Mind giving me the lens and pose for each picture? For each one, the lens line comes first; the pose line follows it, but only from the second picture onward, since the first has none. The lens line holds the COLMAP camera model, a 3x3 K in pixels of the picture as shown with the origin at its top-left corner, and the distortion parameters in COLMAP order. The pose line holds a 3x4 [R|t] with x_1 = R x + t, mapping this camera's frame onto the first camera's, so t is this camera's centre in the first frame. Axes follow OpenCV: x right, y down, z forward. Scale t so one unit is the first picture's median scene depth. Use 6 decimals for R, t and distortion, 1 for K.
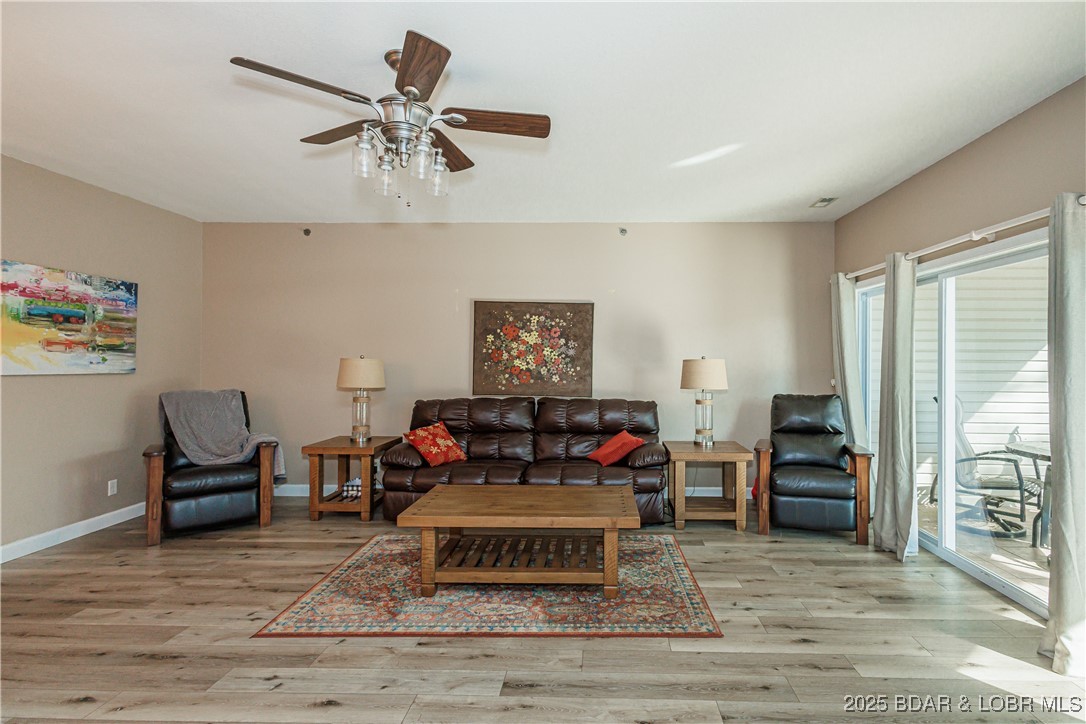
lens RADIAL K [[553.3, 0, 587.6], [0, 553.3, 353.7], [0, 0, 1]] dist [0.013093, -0.001441]
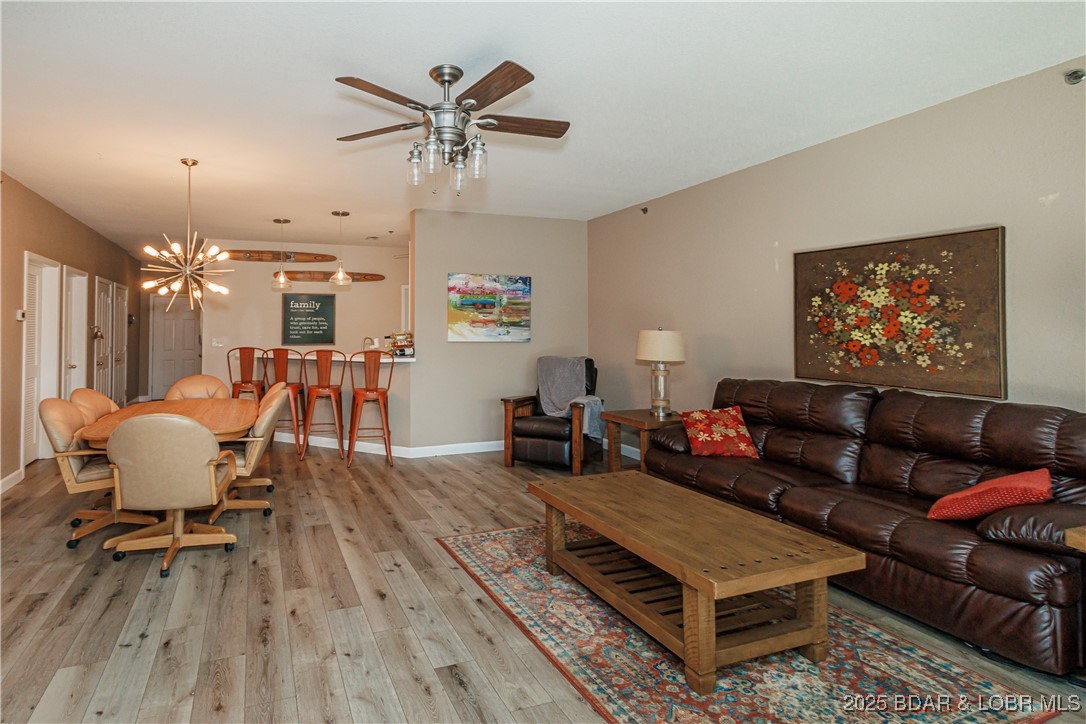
lens RADIAL K [[542.4, 0, 433.9], [0, 542.4, 312.1], [0, 0, 1]] dist [0.002074, 0.003075]
pose [[0.337840, -0.037875, -0.940441, 0.374167], [0.013583, 0.999282, -0.035366, 0.005144], [0.941105, -0.000826, 0.338112, 0.321773]]
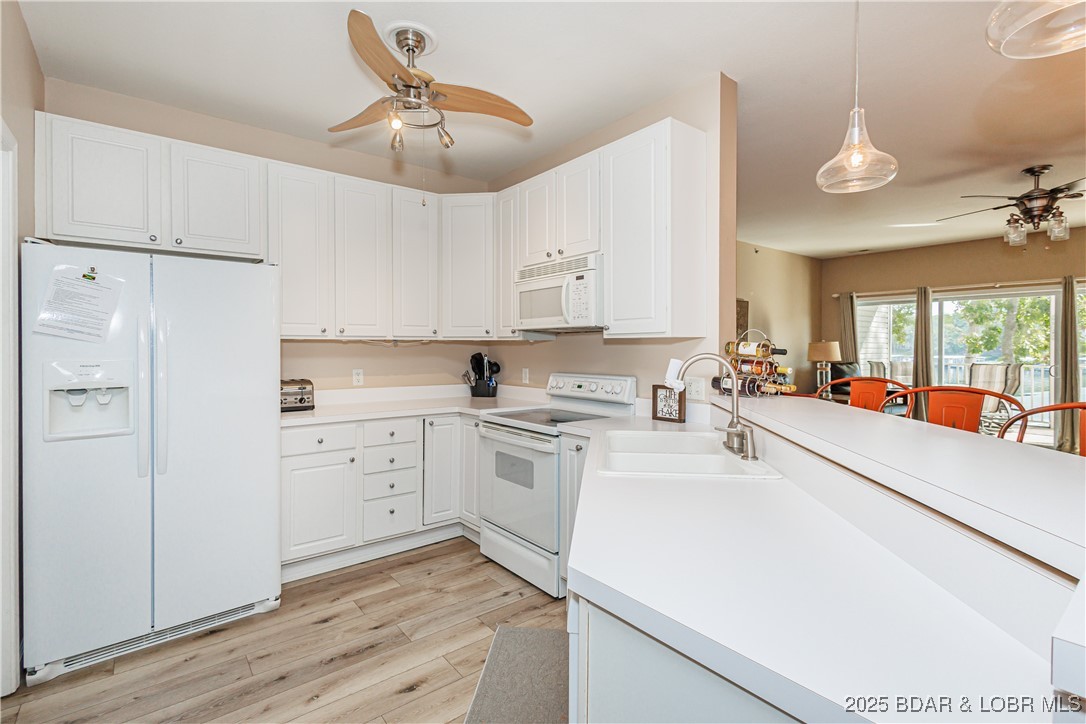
lens RADIAL K [[511.2, 0, 533.0], [0, 511.2, 350.8], [0, 0, 1]] dist [0.019918, -0.005438]
pose [[0.762710, -0.012338, 0.646623, -1.385635], [-0.002732, 0.999748, 0.022299, 0.004431], [-0.646735, -0.018774, 0.762484, 0.422130]]
